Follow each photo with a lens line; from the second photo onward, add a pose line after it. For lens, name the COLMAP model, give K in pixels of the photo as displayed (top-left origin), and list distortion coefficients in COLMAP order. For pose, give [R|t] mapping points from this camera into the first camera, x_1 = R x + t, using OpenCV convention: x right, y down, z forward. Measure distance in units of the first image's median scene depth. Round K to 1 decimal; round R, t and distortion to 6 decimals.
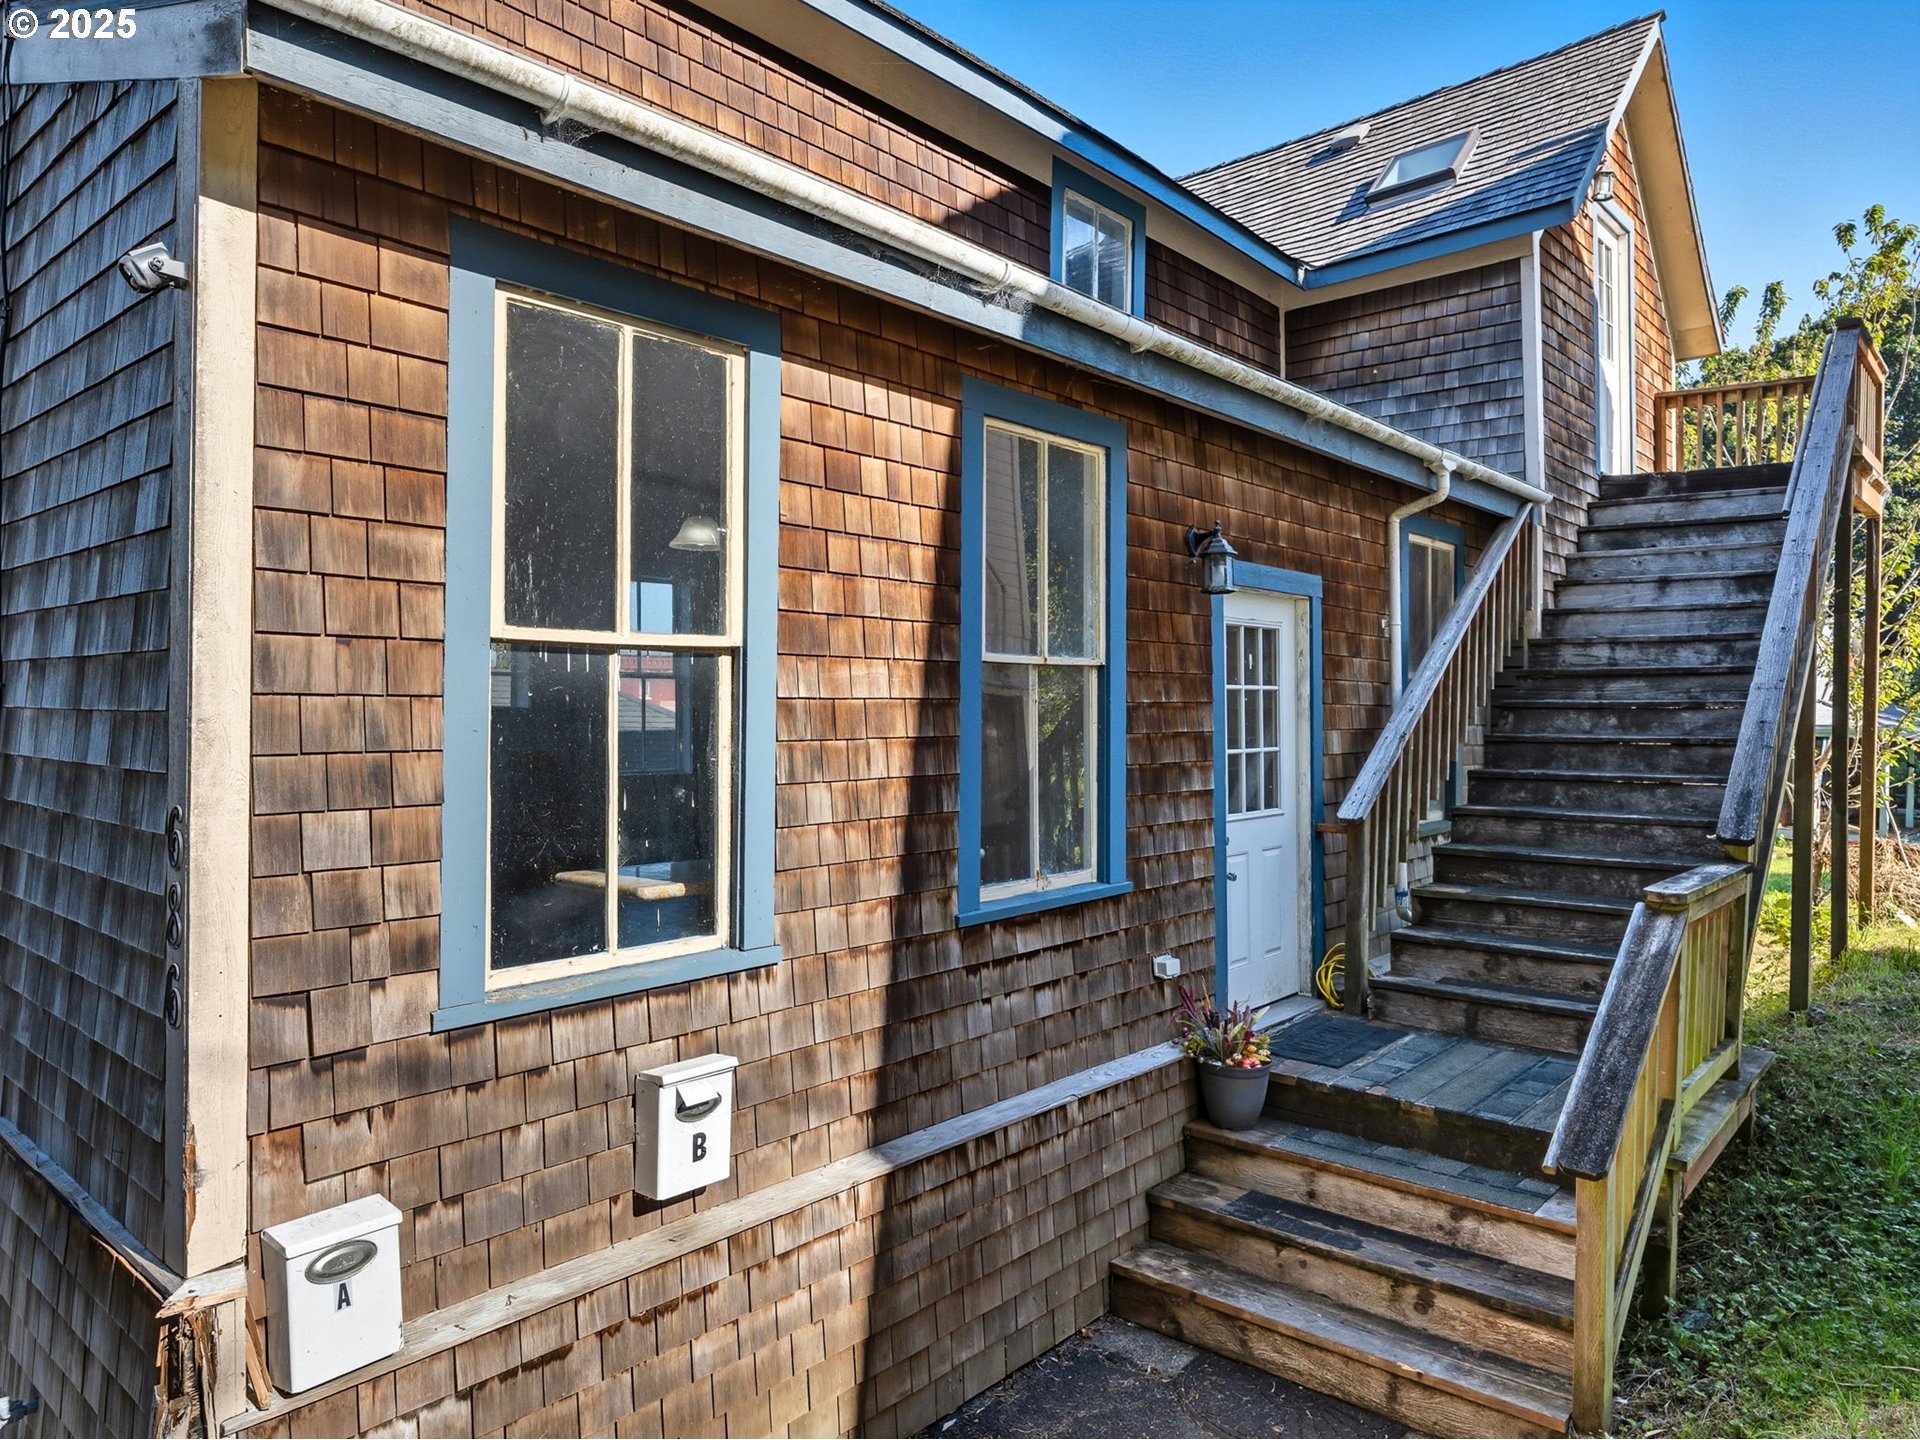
lens RADIAL K [[1250.6, 0, 957.0], [0, 1250.6, 733.0], [0, 0, 1]] dist [0.020603, -0.007729]
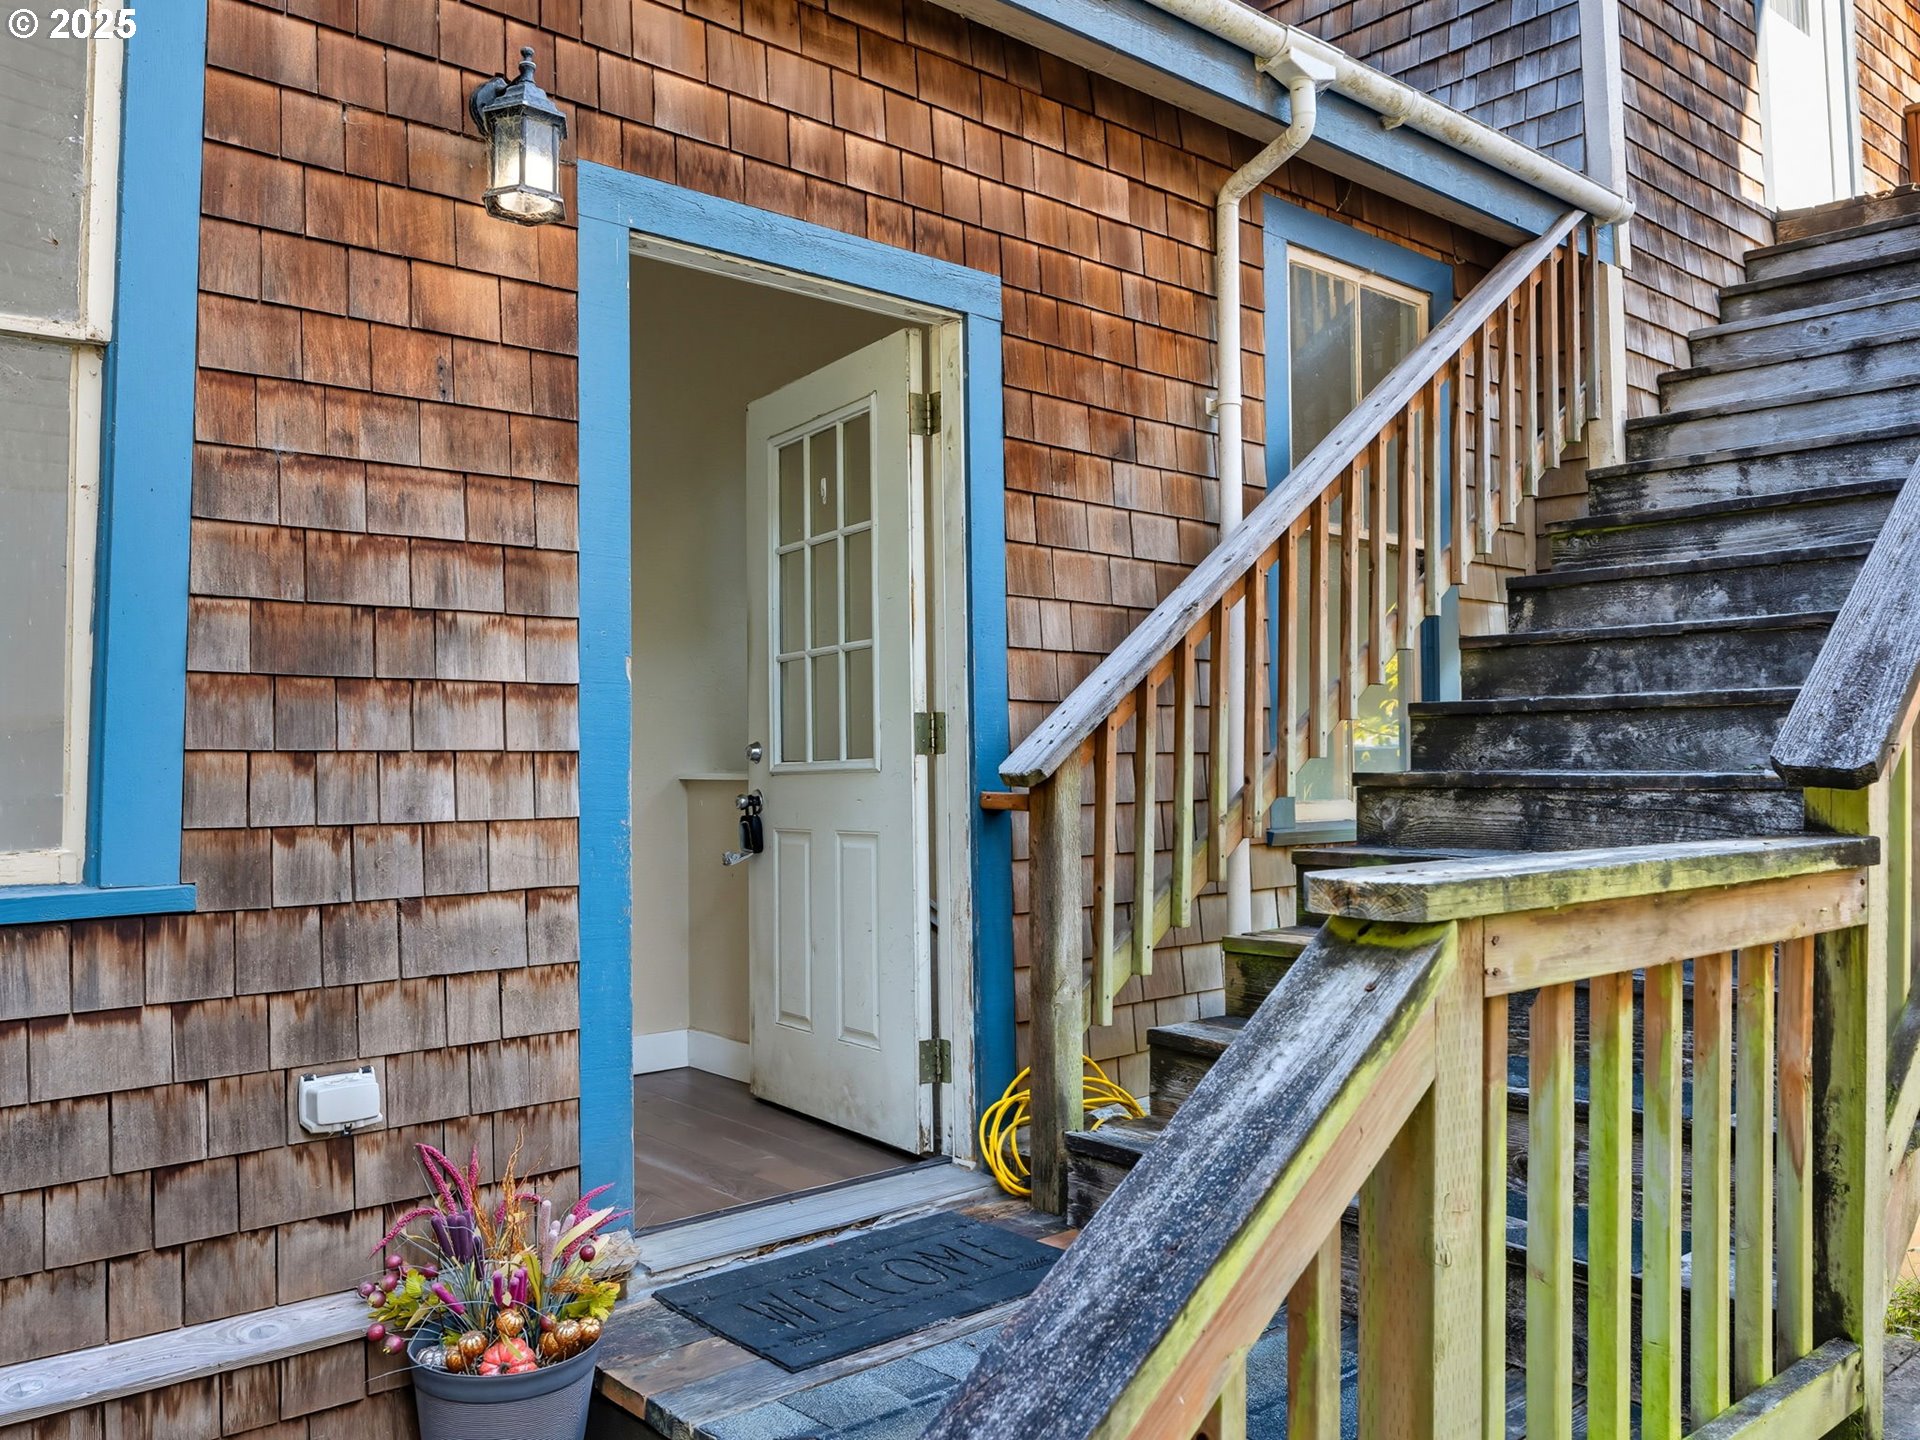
lens RADIAL K [[1494.6, 0, 960.9], [0, 1494.6, 700.2], [0, 0, 1]] dist [0.008476, -0.005889]
pose [[0.989709, -0.014427, -0.142364, 0.313333], [0.005565, 0.998033, -0.062448, 0.064045], [0.142985, 0.061013, 0.987842, 0.391090]]
